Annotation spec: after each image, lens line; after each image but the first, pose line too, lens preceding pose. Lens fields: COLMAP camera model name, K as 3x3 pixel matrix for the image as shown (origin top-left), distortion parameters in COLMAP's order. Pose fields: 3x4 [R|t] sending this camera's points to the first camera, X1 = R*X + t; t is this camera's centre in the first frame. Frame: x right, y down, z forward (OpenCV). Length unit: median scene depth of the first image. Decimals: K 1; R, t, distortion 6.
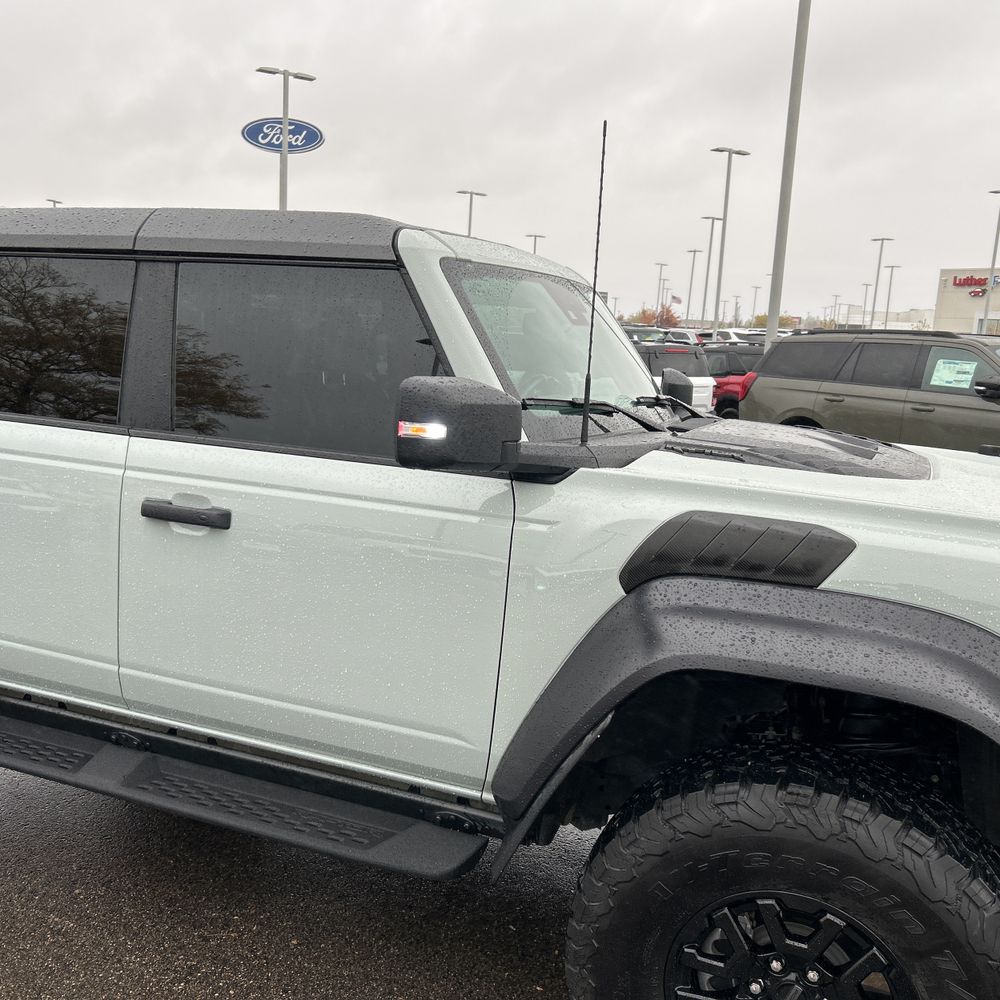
lens RADIAL K [[1005.9, 0, 499.1], [0, 1005.9, 505.2], [0, 0, 1]] dist [0.027681, 0.000000]
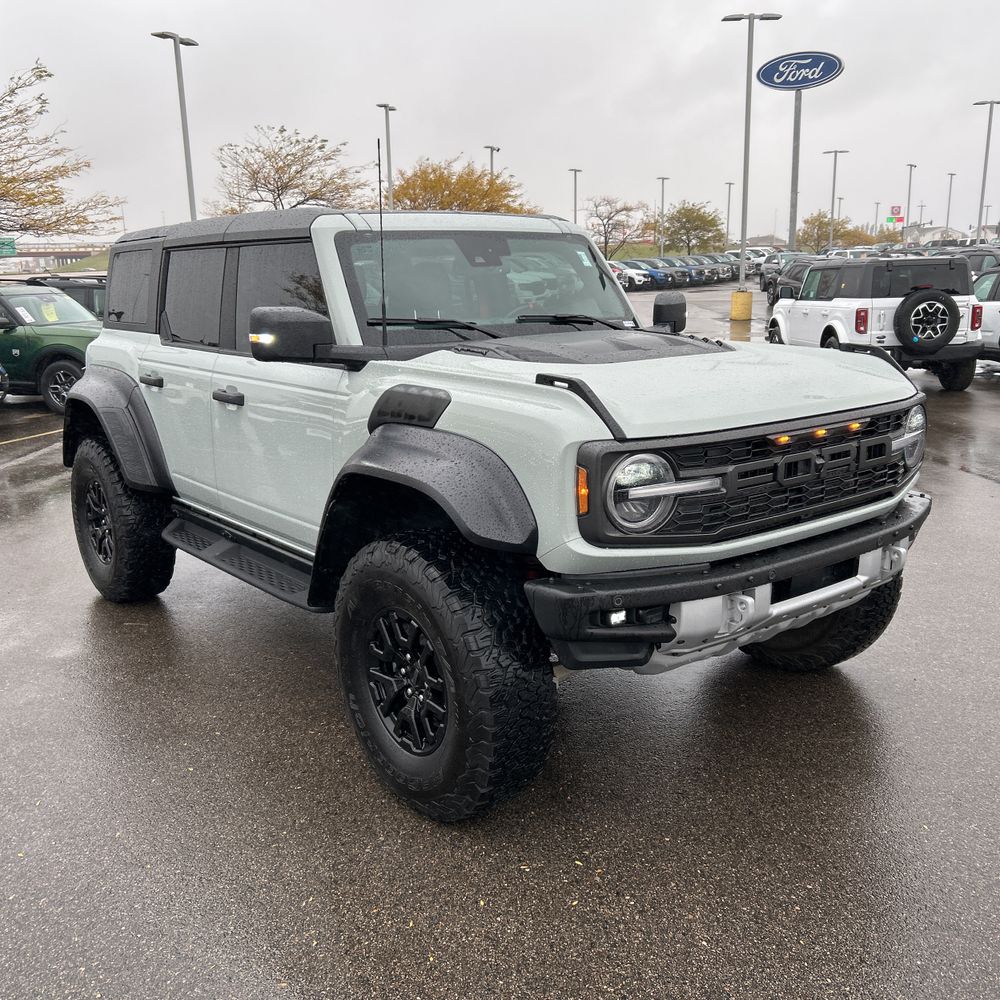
lens RADIAL K [[1005.9, 0, 496.4], [0, 1005.9, 498.4], [0, 0, 1]] dist [0.027681, 0.000000]
pose [[0.880336, 0.038796, -0.472761, 0.821005], [-0.018203, 0.998679, 0.048058, 0.081150], [0.474001, -0.033702, 0.879879, -0.257730]]
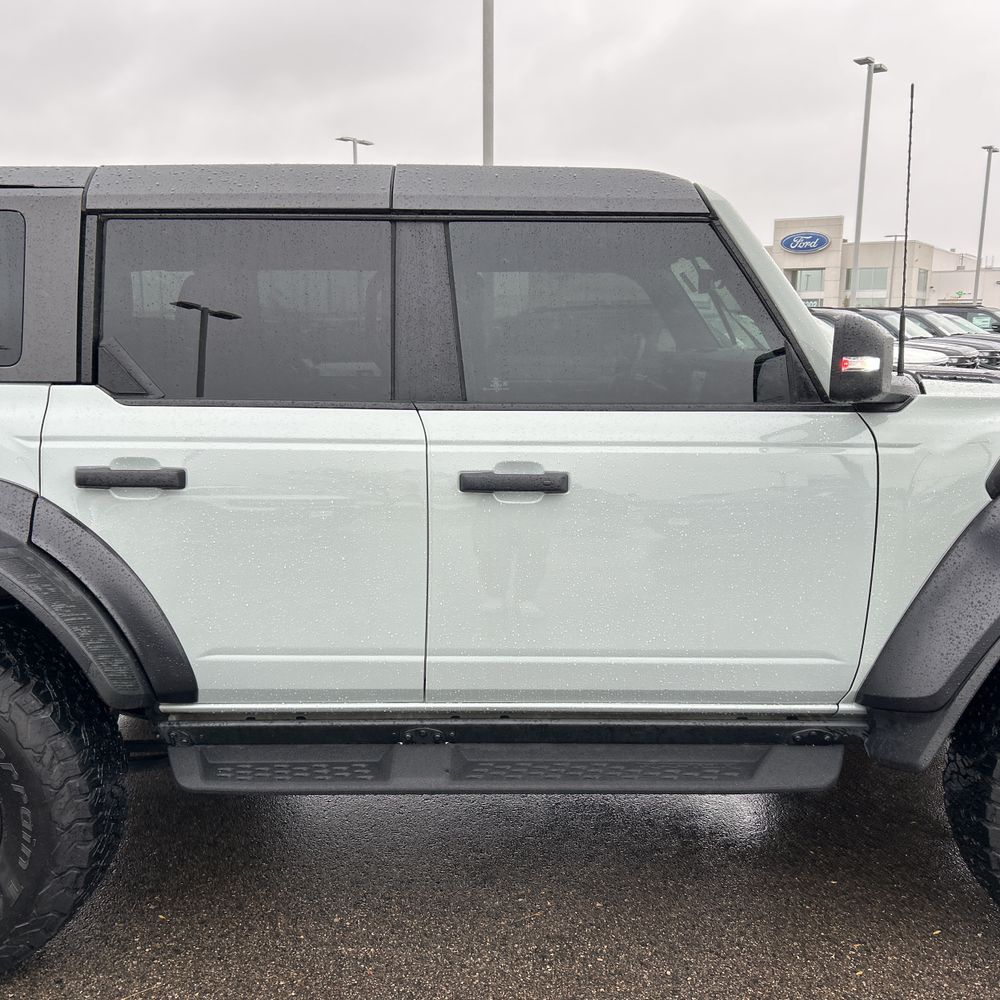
lens RADIAL K [[1005.9, 0, 499.1], [0, 1005.9, 505.6], [0, 0, 1]] dist [0.027681, 0.000000]
pose [[0.924977, -0.111621, 0.363261, -0.674736], [0.108545, 0.993670, 0.028941, 0.001337], [-0.364192, 0.012661, 0.931238, 0.113570]]
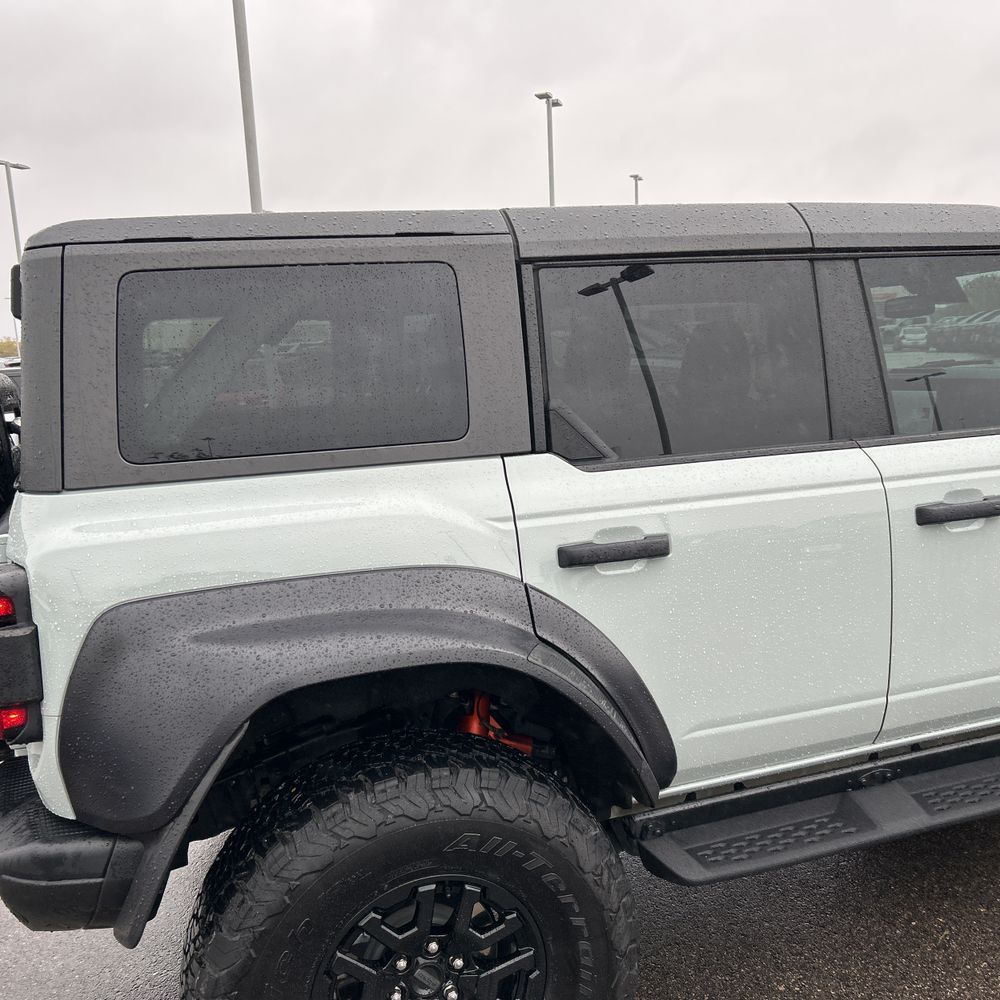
lens RADIAL K [[1005.9, 0, 501.3], [0, 1005.9, 501.9], [0, 0, 1]] dist [0.027681, 0.000000]
pose [[0.743370, -0.191063, 0.641011, -1.268563], [0.203926, 0.977448, 0.054854, -0.144255], [-0.637036, 0.089942, 0.765569, 0.533627]]
